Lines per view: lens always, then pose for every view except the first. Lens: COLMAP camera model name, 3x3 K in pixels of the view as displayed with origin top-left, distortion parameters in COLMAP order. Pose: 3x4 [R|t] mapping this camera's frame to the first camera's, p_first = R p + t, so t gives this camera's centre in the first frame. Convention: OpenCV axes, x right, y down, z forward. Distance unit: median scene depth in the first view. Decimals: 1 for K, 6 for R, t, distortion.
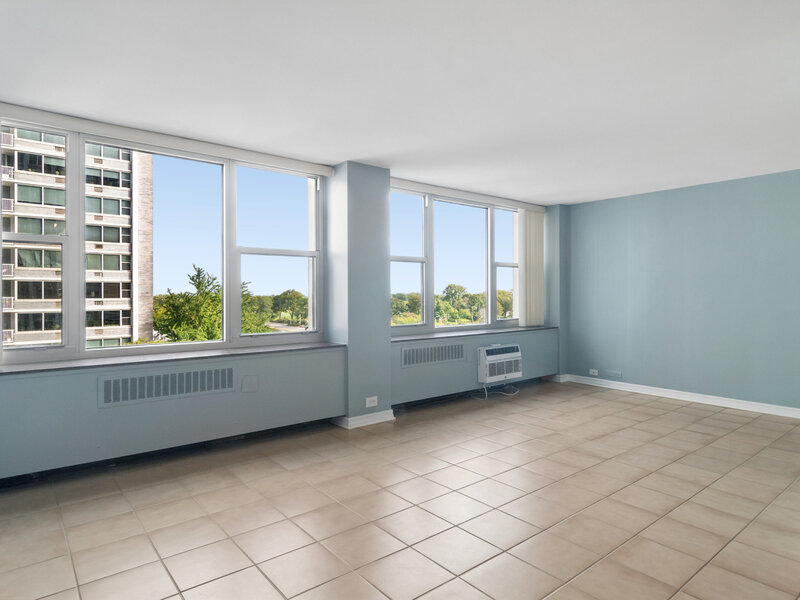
lens RADIAL K [[480.7, 0, 396.5], [0, 480.7, 296.1], [0, 0, 1]] dist [-0.000016, 0.000549]
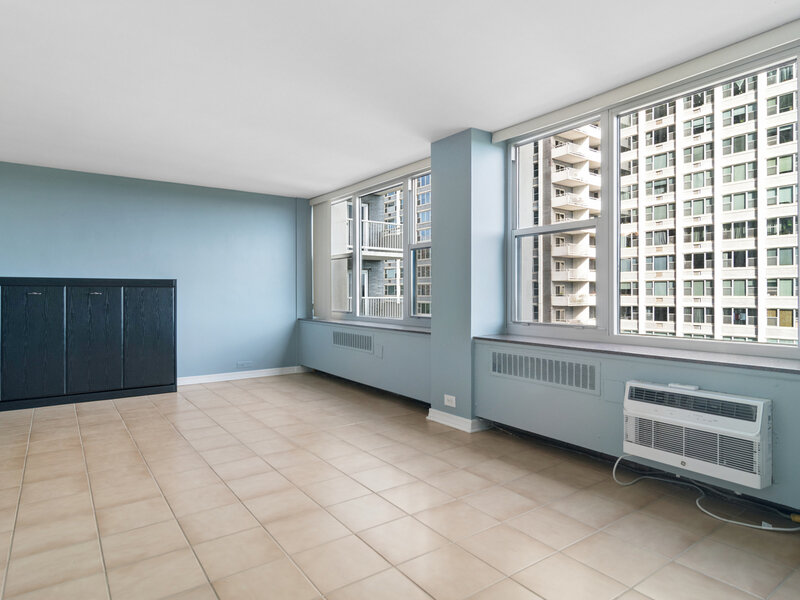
lens RADIAL K [[480.7, 0, 396.5], [0, 480.7, 296.1], [0, 0, 1]] dist [-0.000016, 0.000549]
pose [[-0.062385, 0.008523, -0.998016, 0.842510], [-0.004963, 0.999949, 0.008849, 0.018778], [0.998040, 0.005505, -0.062339, 0.956795]]
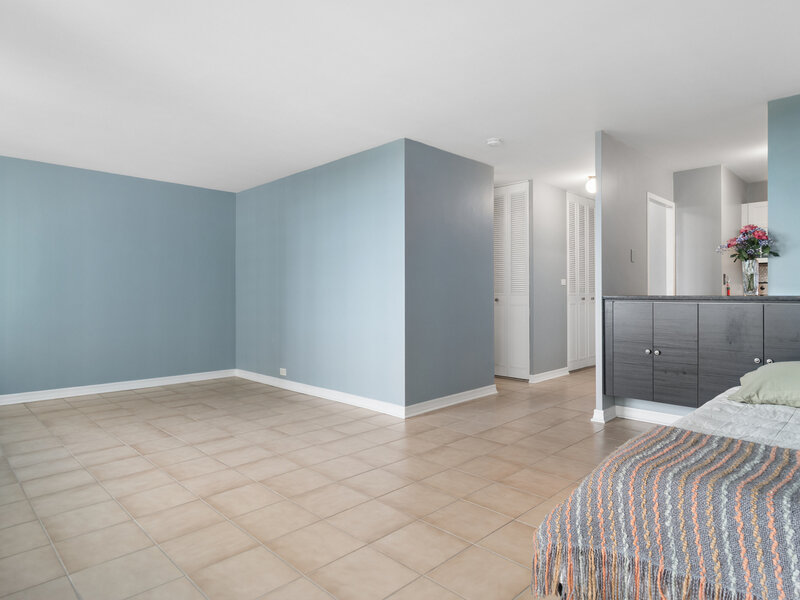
lens RADIAL K [[480.7, 0, 396.5], [0, 480.7, 296.1], [0, 0, 1]] dist [-0.000016, 0.000549]
pose [[-0.097646, 0.000975, 0.995221, -0.484561], [0.011296, 0.999936, 0.000128, 0.034827], [-0.995157, 0.011254, -0.097650, 0.587269]]
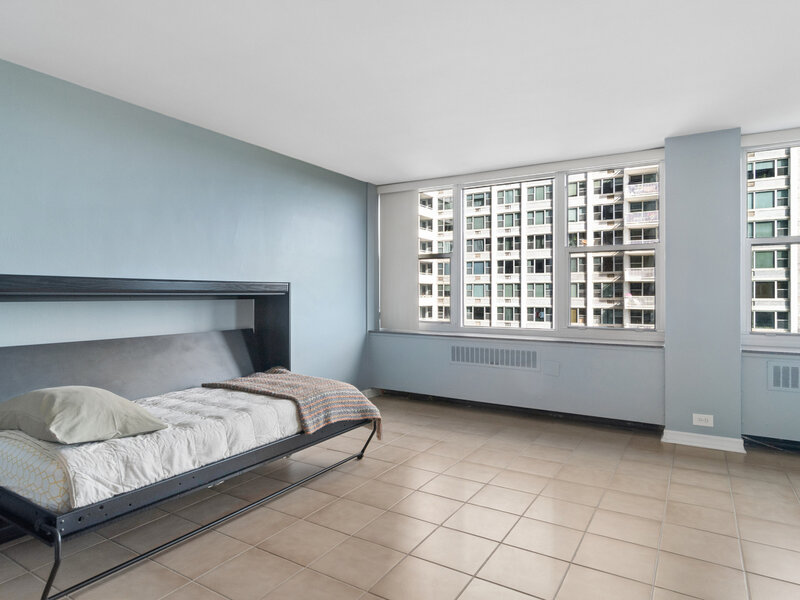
lens RADIAL K [[483.5, 0, 400.0], [0, 483.5, 300.0], [0, 0, 1]] dist [0.001789, 0.000663]
pose [[0.330066, 0.014544, -0.943846, 0.554788], [-0.007531, 0.999890, 0.012774, 0.008324], [0.943928, 0.002892, 0.330139, 0.239238]]
